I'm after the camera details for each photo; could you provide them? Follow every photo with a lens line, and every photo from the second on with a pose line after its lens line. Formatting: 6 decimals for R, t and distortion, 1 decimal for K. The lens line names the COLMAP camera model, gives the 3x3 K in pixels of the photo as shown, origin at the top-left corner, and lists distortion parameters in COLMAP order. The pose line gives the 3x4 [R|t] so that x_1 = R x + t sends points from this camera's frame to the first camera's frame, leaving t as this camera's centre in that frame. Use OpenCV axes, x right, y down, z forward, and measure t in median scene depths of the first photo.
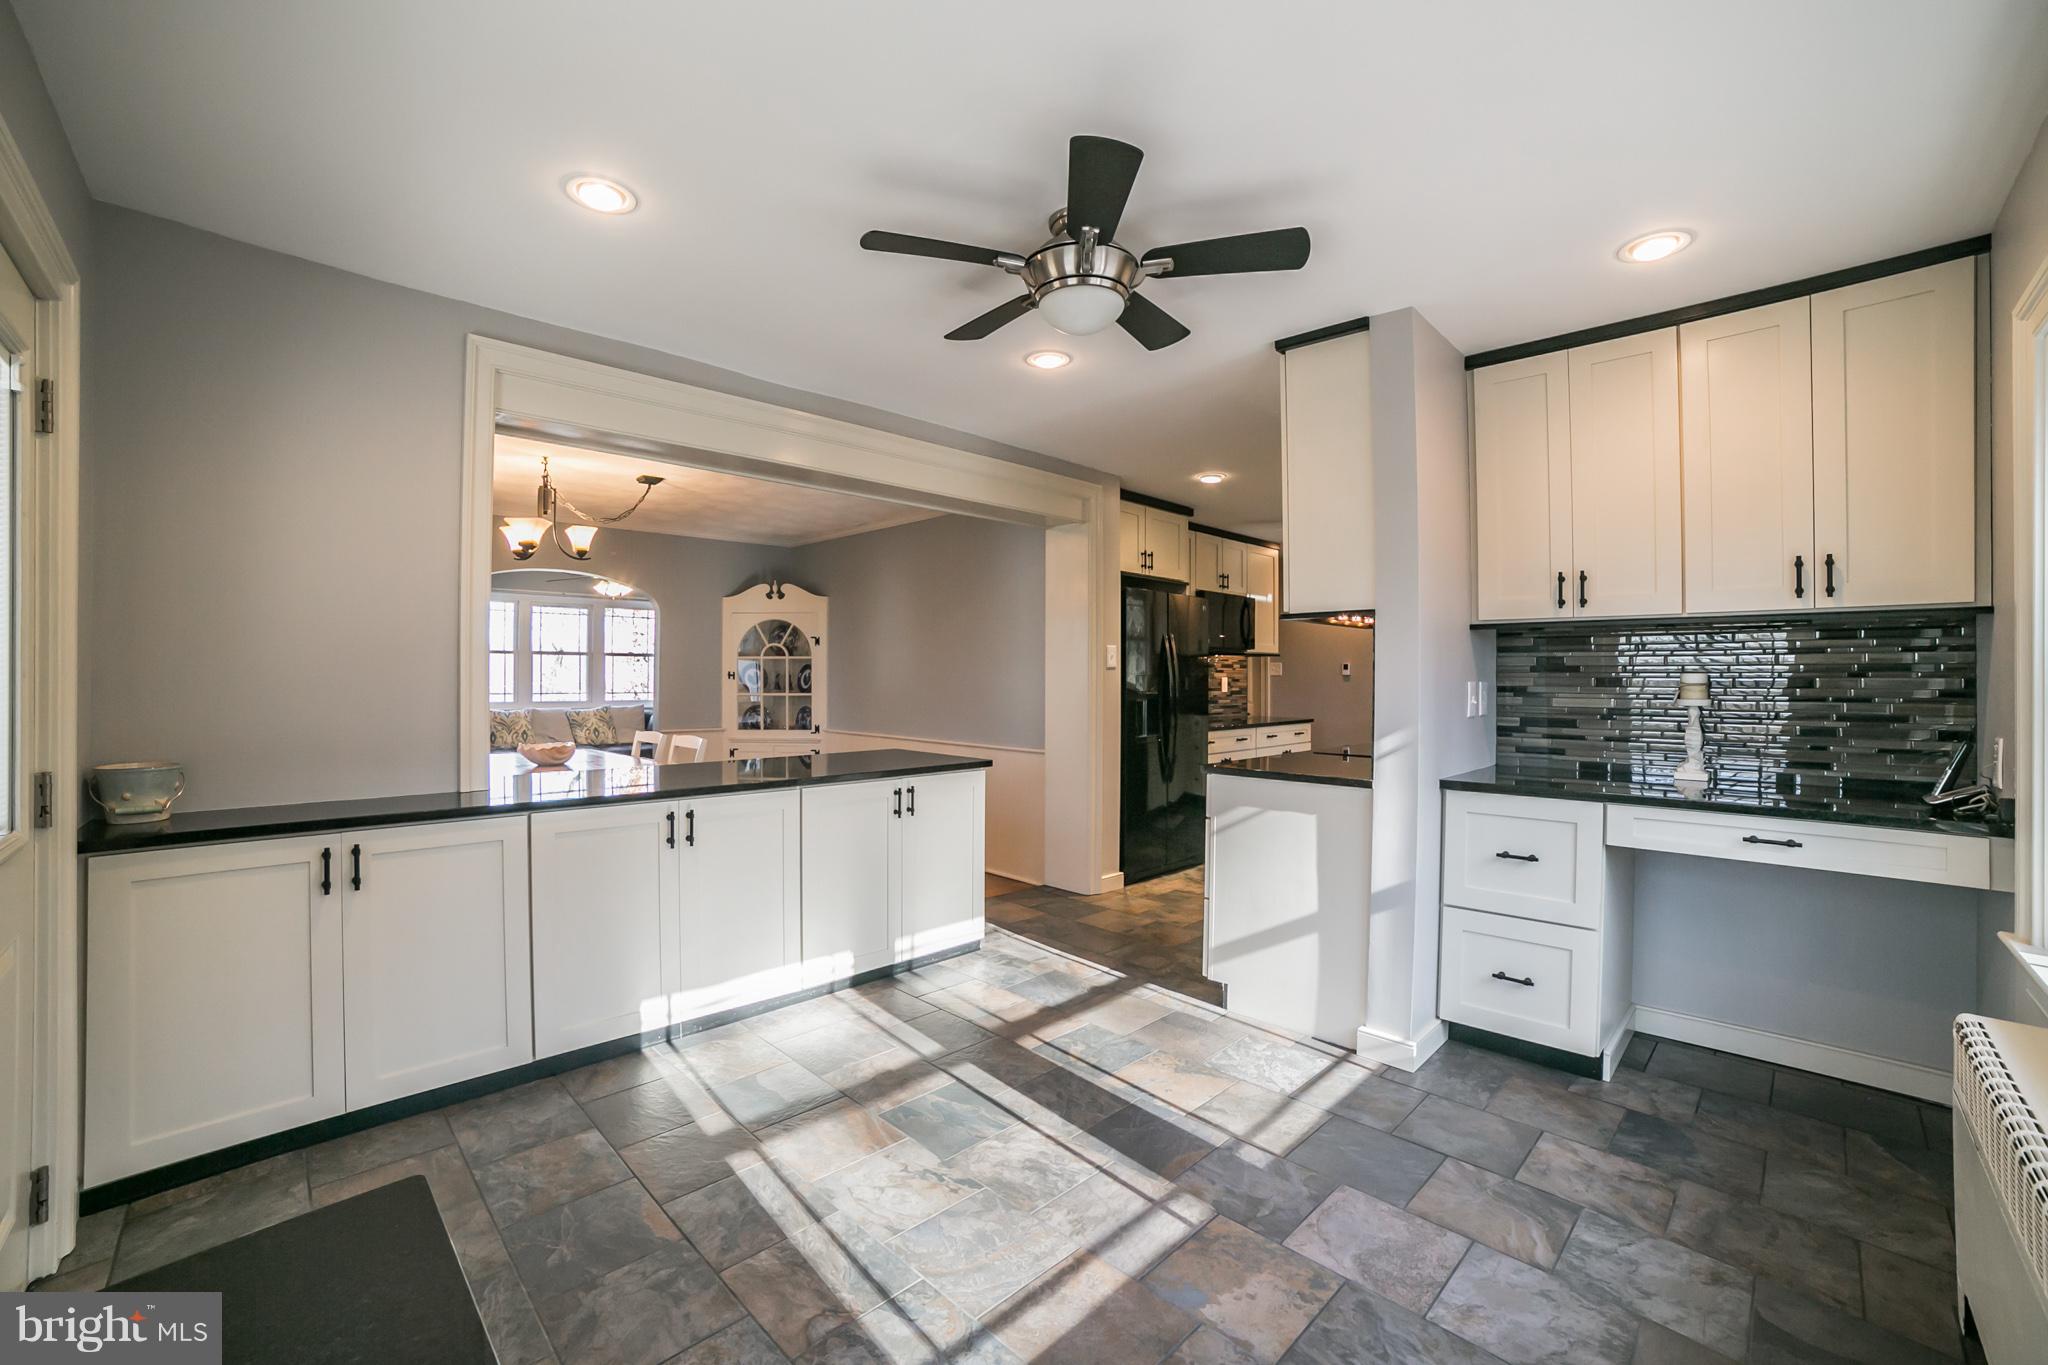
lens RADIAL K [[854.7, 0, 1017.9], [0, 854.7, 677.9], [0, 0, 1]] dist [-0.102116, 0.041967]
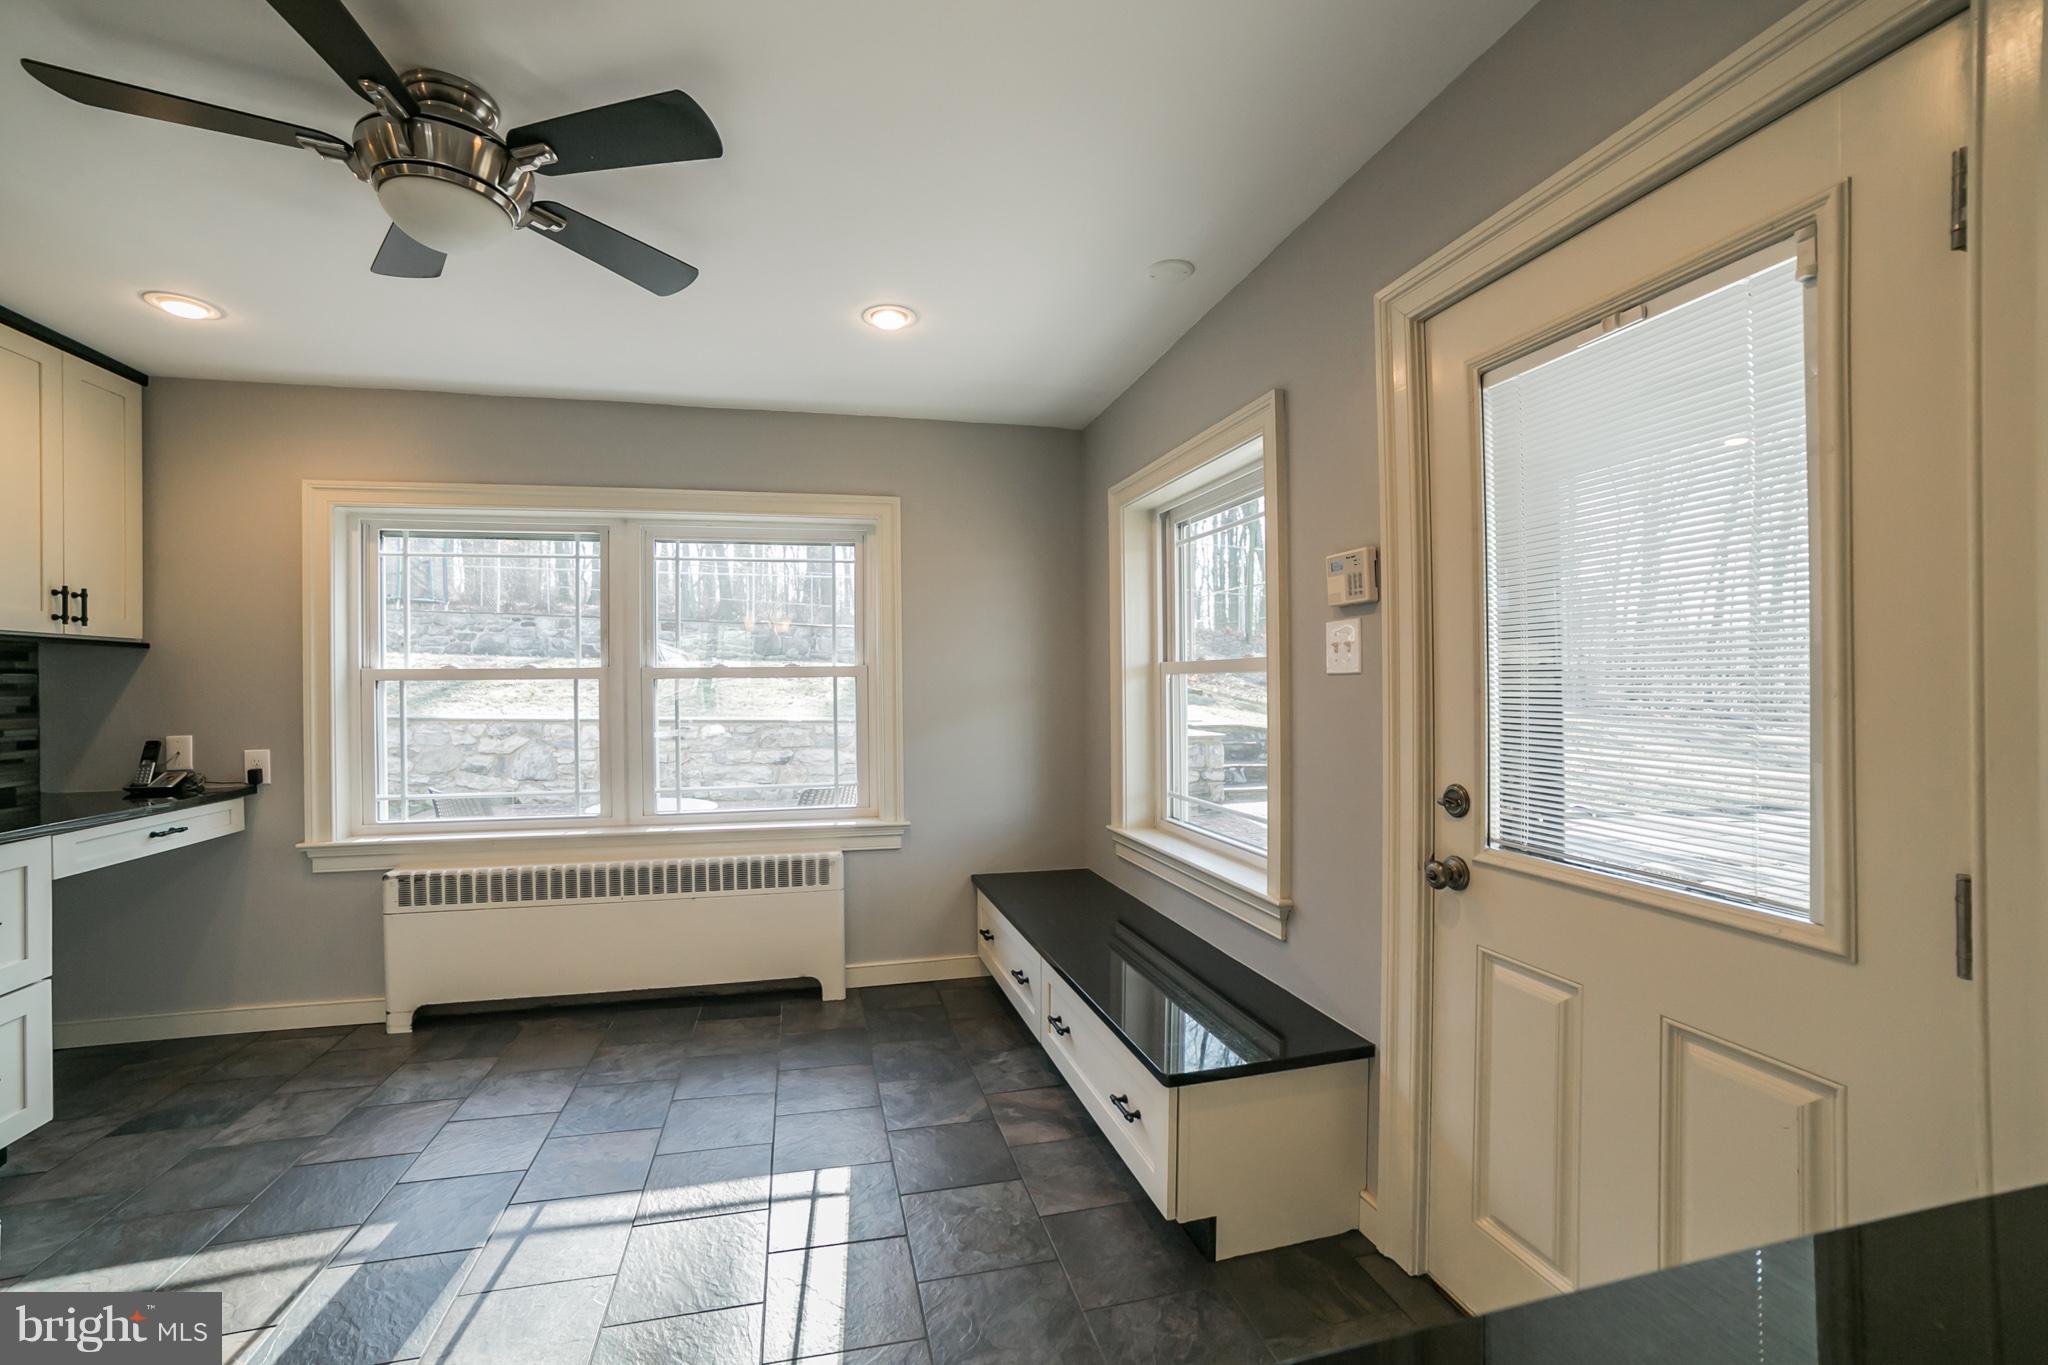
lens RADIAL K [[736.9, 0, 1024.0], [0, 736.9, 682.5], [0, 0, 1]] dist [-0.000008, -0.000001]
pose [[-0.885556, 0.012642, 0.464360, -0.714735], [0.005743, 0.999851, -0.016269, 0.006875], [-0.464497, -0.011741, -0.885497, 1.405740]]
